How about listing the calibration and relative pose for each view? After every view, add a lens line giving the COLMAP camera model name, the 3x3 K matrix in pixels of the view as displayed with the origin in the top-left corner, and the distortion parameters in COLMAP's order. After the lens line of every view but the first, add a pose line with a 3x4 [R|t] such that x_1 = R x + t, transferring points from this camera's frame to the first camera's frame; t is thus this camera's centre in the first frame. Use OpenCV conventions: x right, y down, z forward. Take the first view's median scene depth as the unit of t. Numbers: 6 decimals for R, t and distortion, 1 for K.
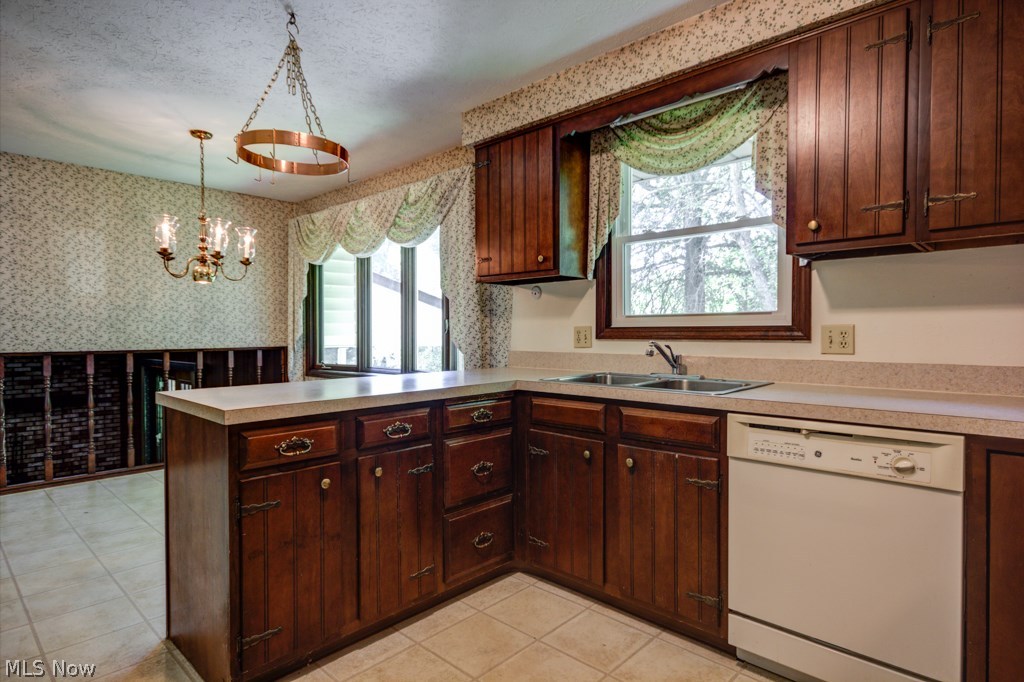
lens RADIAL K [[551.1, 0, 512.1], [0, 551.1, 345.3], [0, 0, 1]] dist [0.022859, -0.000451]
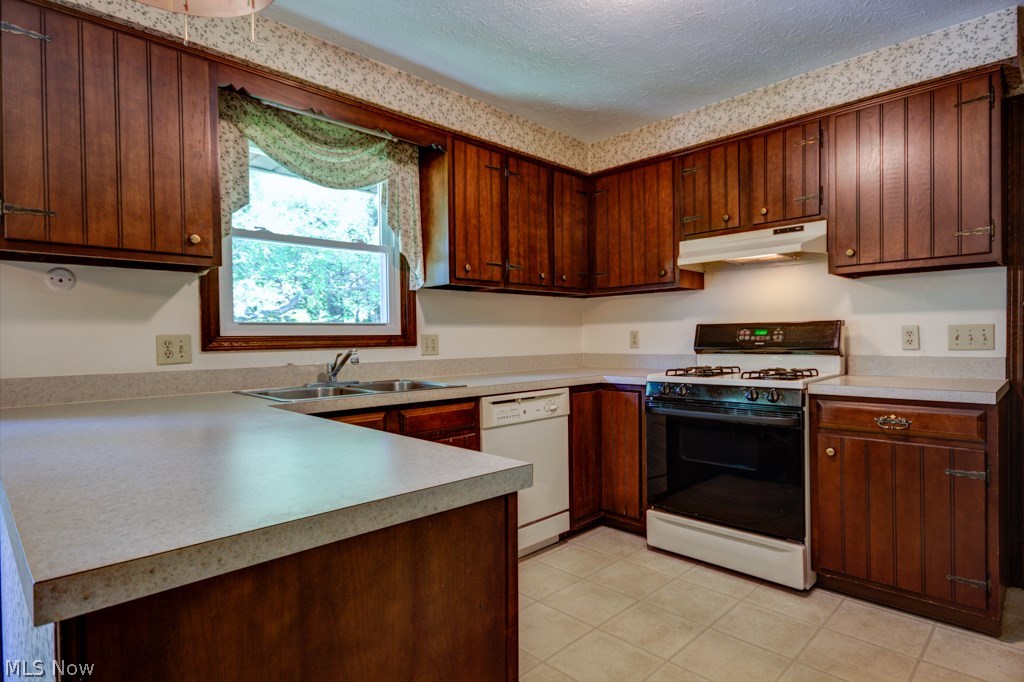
lens RADIAL K [[551.1, 0, 517.3], [0, 551.1, 341.2], [0, 0, 1]] dist [0.022859, -0.000451]
pose [[0.034912, -0.003716, 0.999383, -0.760476], [0.038175, 0.999268, 0.002382, -0.013623], [-0.998661, 0.038068, 0.035028, 0.670579]]
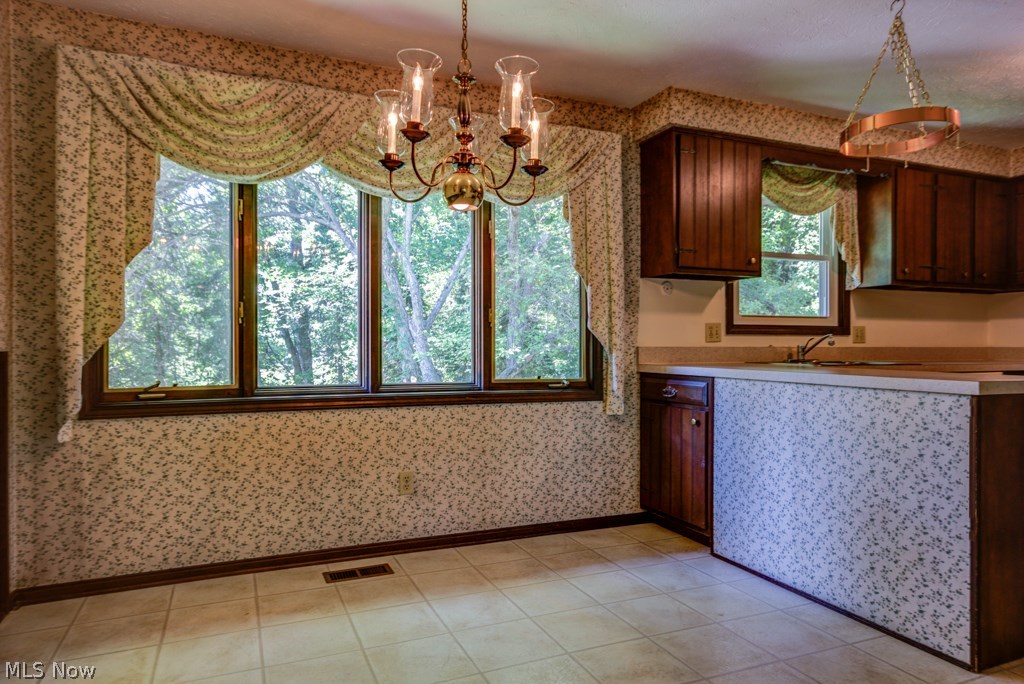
lens RADIAL K [[647.3, 0, 509.9], [0, 647.3, 341.6], [0, 0, 1]] dist [0.022791, 0.002151]
pose [[0.395258, 0.010268, 0.918513, -1.578916], [0.021783, 0.999552, -0.020548, 0.026555], [-0.918312, 0.028130, 0.394857, 1.108428]]
